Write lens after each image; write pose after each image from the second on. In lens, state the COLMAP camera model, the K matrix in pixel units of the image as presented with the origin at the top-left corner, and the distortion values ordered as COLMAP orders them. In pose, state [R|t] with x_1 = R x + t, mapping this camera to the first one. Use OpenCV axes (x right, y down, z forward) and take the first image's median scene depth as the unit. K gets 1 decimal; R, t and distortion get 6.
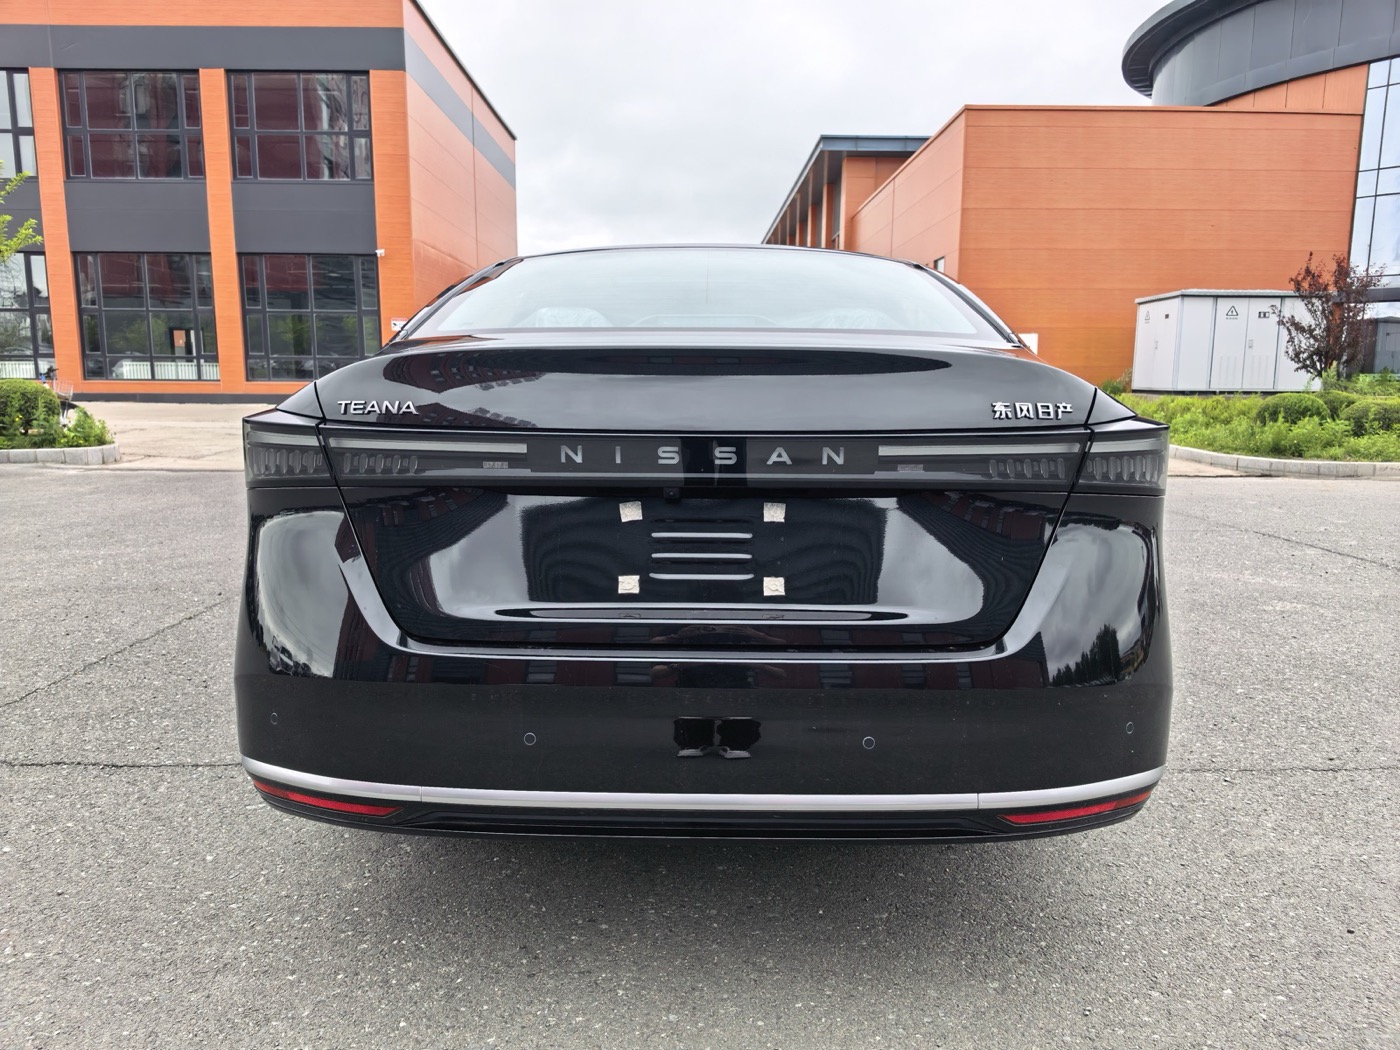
lens RADIAL K [[1007.1, 0, 695.6], [0, 1007.1, 533.5], [0, 0, 1]] dist [0.020207, -0.017436]
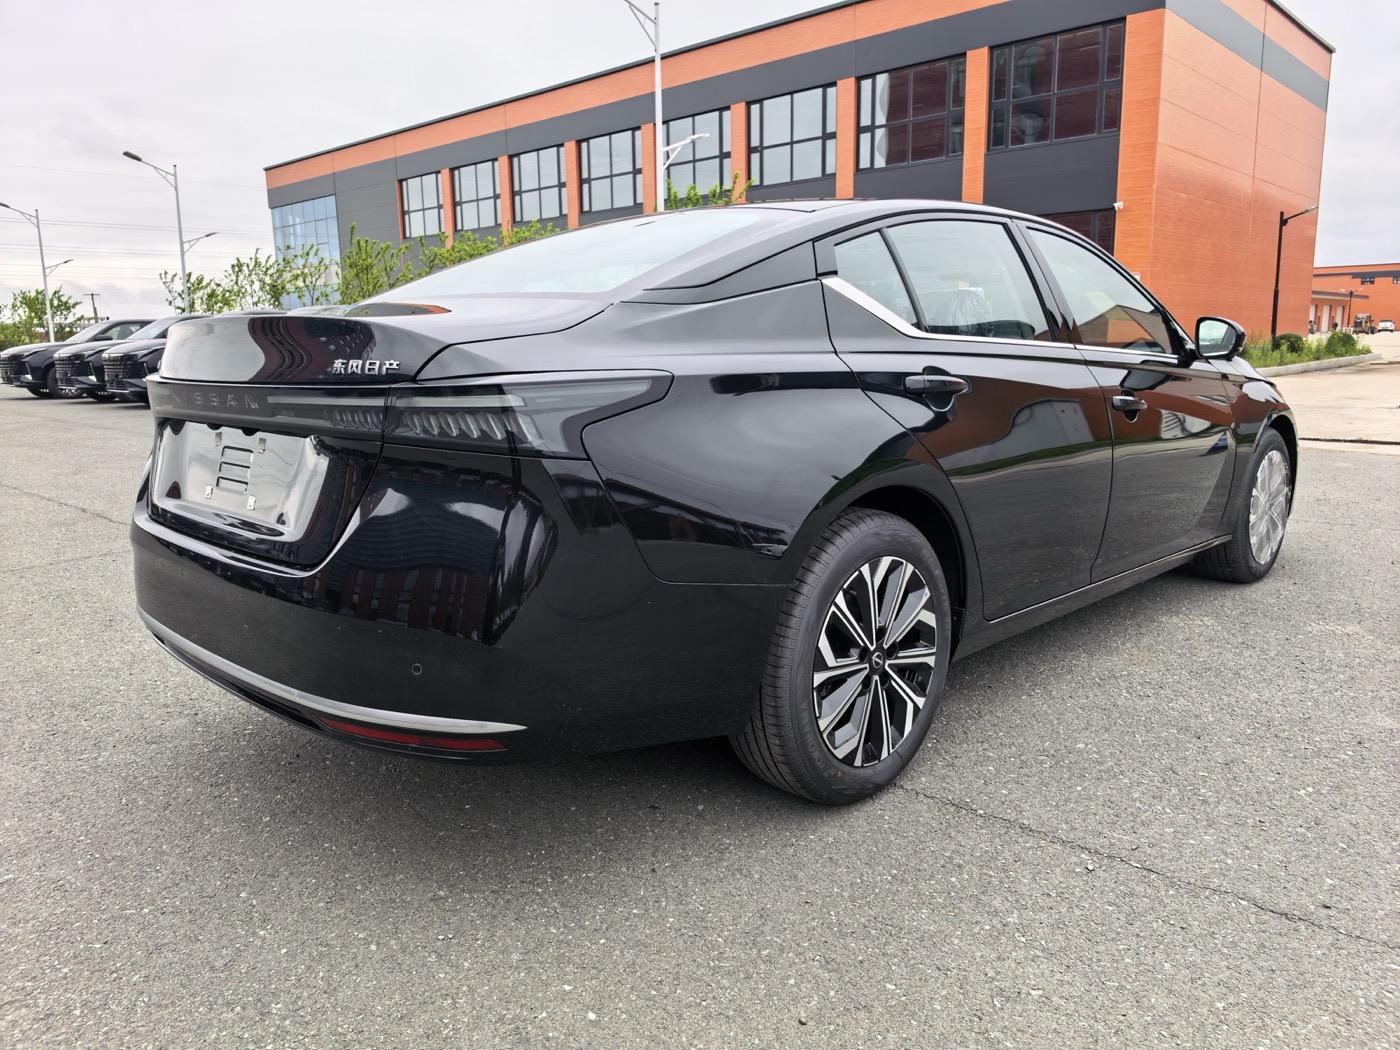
lens RADIAL K [[1007.1, 0, 700.0], [0, 1007.1, 514.1], [0, 0, 1]] dist [0.020207, -0.017436]
pose [[0.725668, 0.102903, -0.680307, 0.087692], [-0.088884, 0.994488, 0.055616, -0.003493], [0.682280, 0.020110, 0.730814, 0.027886]]
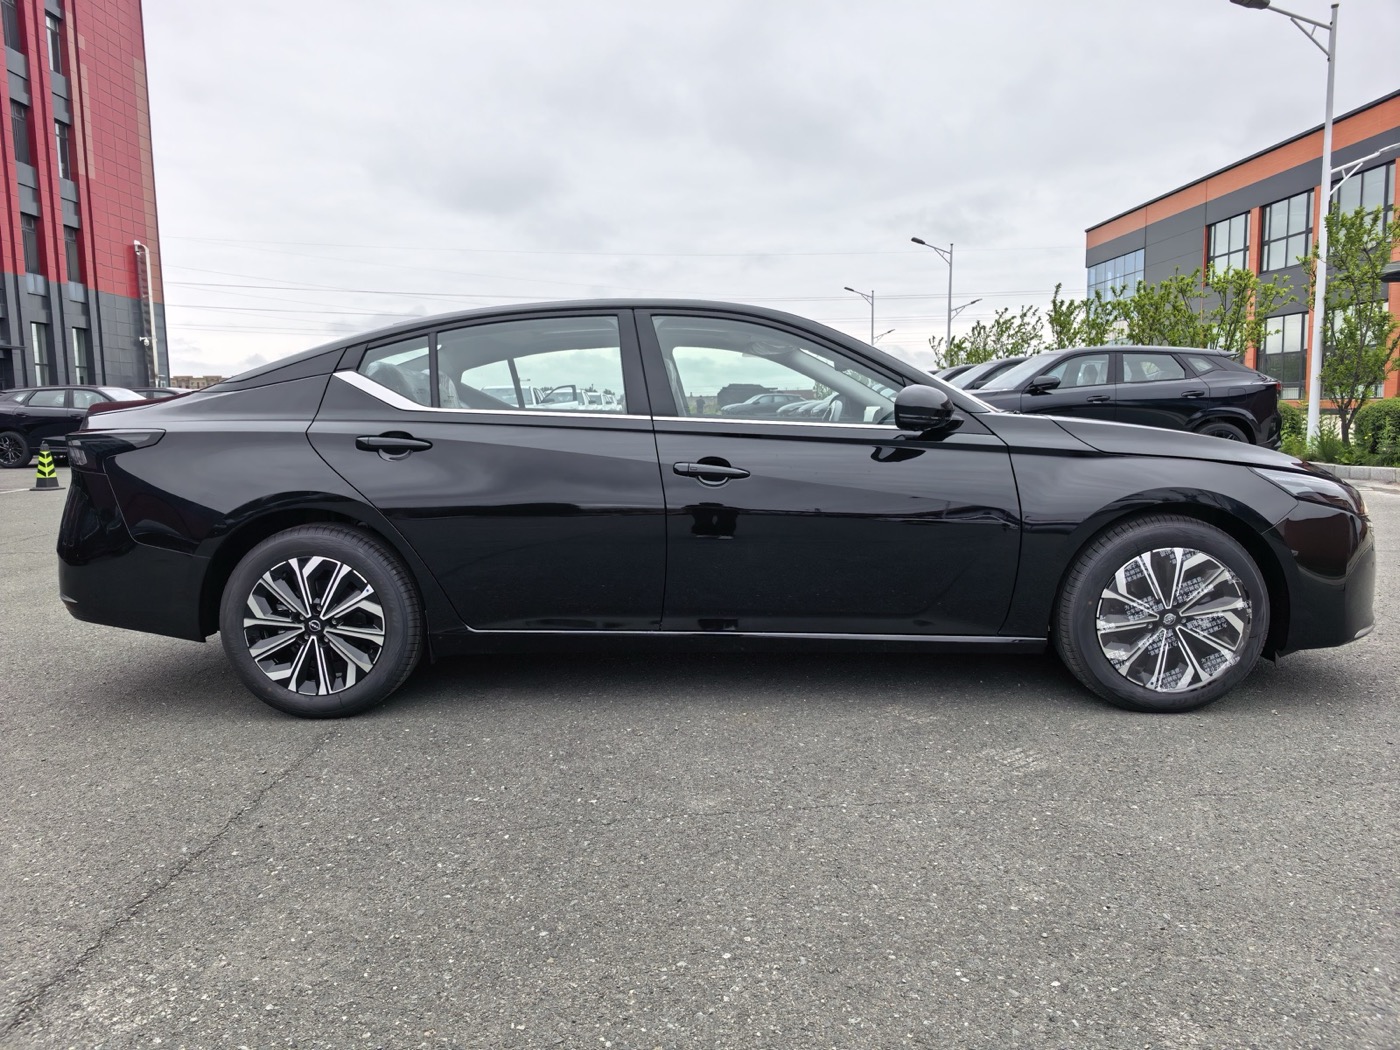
lens RADIAL K [[1007.1, 0, 705.6], [0, 1007.1, 528.4], [0, 0, 1]] dist [0.020207, -0.017436]
pose [[-0.007211, 0.117240, -0.993077, 0.173982], [-0.136661, 0.983670, 0.117122, -0.023251], [0.990592, 0.136559, 0.008929, 0.156882]]
